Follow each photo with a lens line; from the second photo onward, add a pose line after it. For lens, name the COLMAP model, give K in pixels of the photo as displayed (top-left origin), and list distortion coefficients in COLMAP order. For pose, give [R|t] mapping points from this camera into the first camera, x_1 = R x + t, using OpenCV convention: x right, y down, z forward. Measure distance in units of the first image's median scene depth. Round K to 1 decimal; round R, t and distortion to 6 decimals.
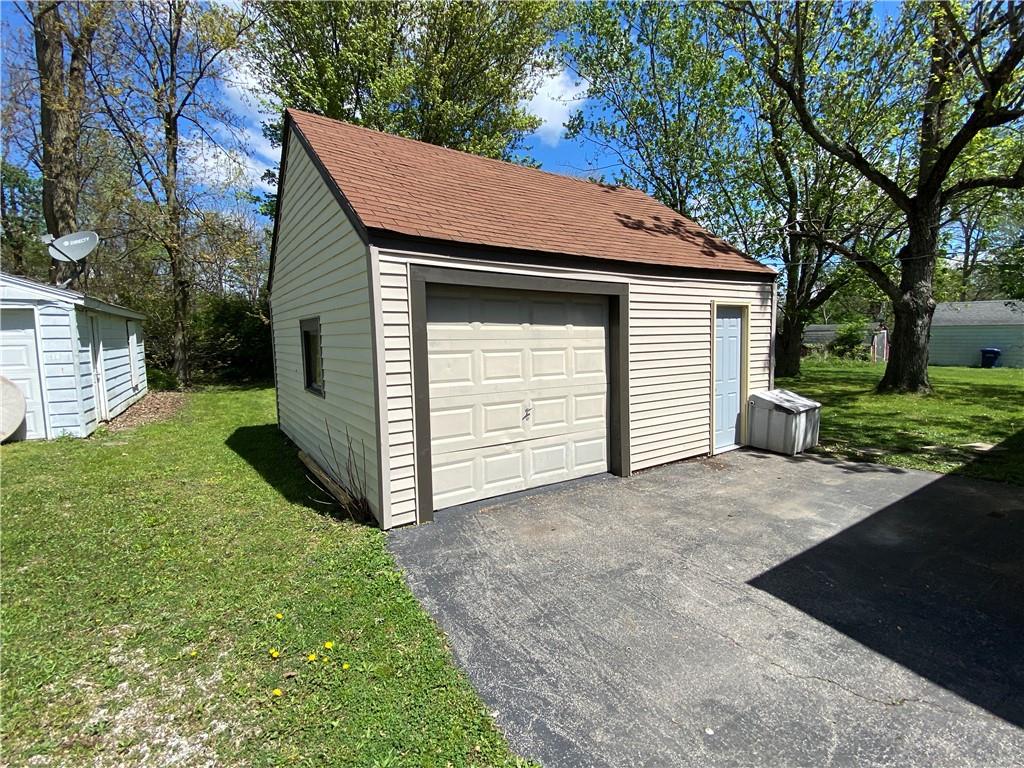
lens RADIAL K [[476.6, 0, 510.7], [0, 476.6, 383.3], [0, 0, 1]] dist [0.001281, -0.000326]
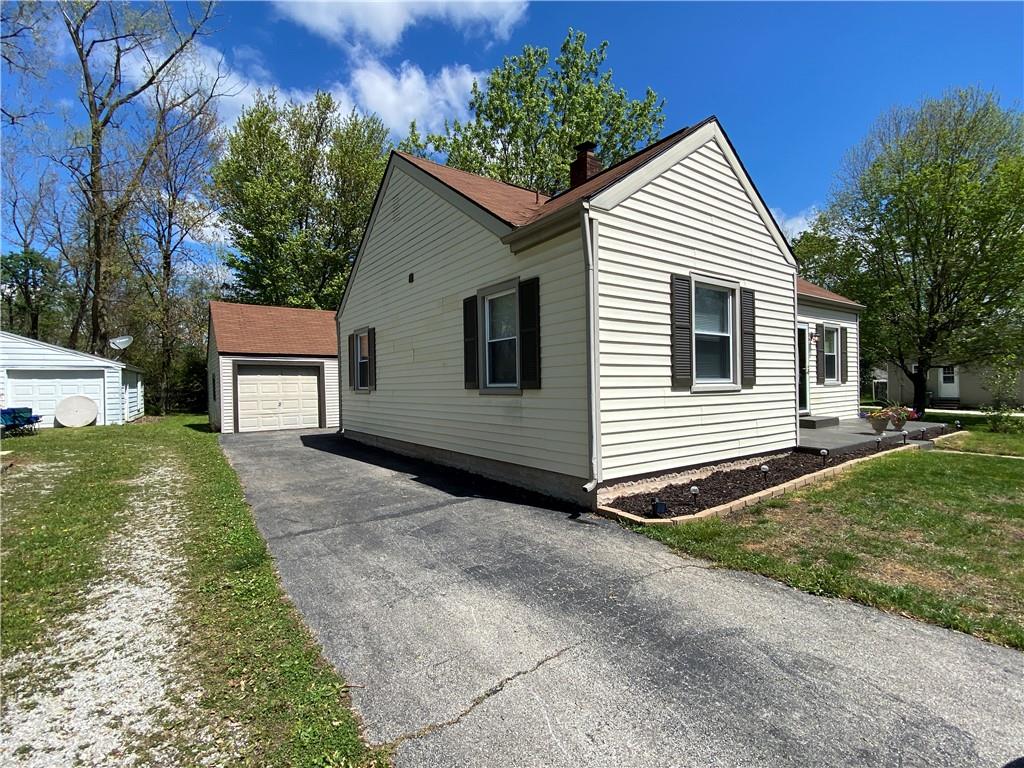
lens RADIAL K [[476.6, 0, 513.0], [0, 476.6, 389.1], [0, 0, 1]] dist [0.001281, -0.000326]
pose [[0.999521, -0.006070, 0.030359, 0.936235], [0.008782, 0.995902, -0.090013, 0.165578], [-0.029688, 0.090236, 0.995478, -1.376430]]
